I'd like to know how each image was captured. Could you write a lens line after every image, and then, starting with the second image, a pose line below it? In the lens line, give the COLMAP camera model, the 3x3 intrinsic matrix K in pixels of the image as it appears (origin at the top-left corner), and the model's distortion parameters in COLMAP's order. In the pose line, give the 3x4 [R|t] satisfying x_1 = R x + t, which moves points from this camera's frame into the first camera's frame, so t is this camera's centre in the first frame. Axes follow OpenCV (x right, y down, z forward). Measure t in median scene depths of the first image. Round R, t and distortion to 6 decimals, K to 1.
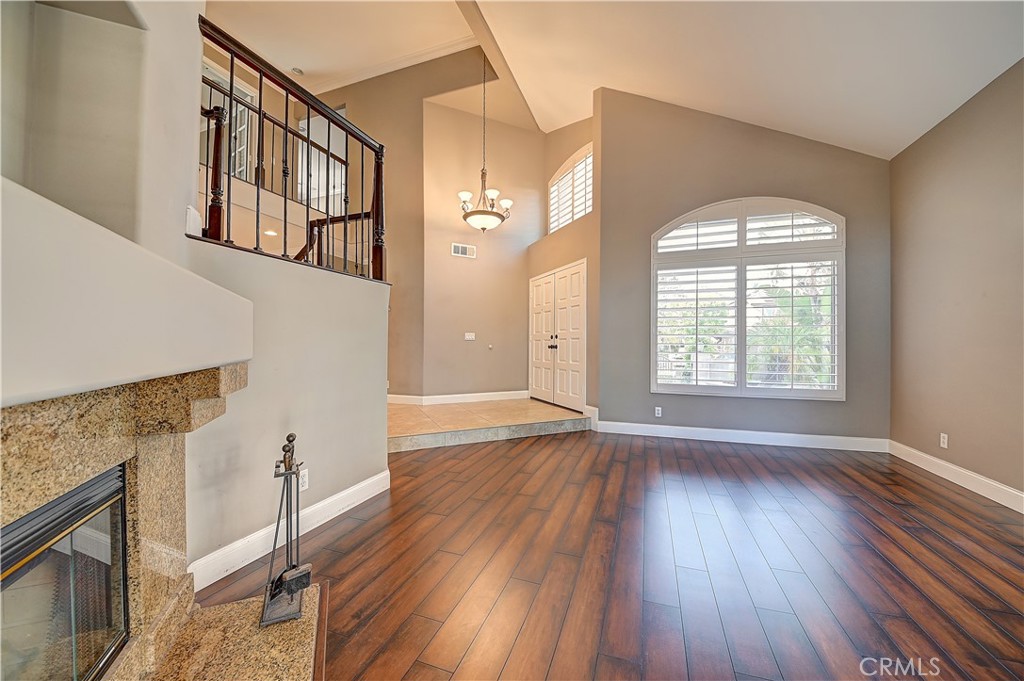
lens RADIAL K [[358.2, 0, 517.3], [0, 358.2, 341.1], [0, 0, 1]] dist [0.000207, 0.000002]
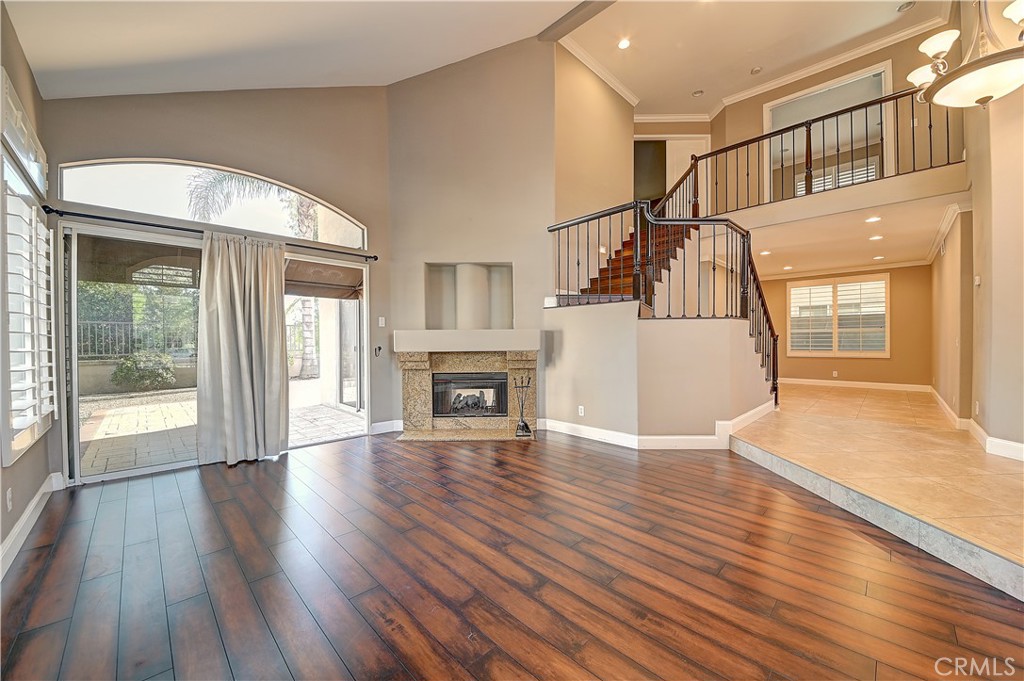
lens RADIAL K [[378.4, 0, 514.9], [0, 378.4, 340.3], [0, 0, 1]] dist [-0.000849, -0.000041]
pose [[-0.419001, 0.005136, -0.907971, 0.991616], [0.011008, 0.999939, 0.000577, -0.006752], [0.907919, -0.009753, -0.419032, 1.036612]]
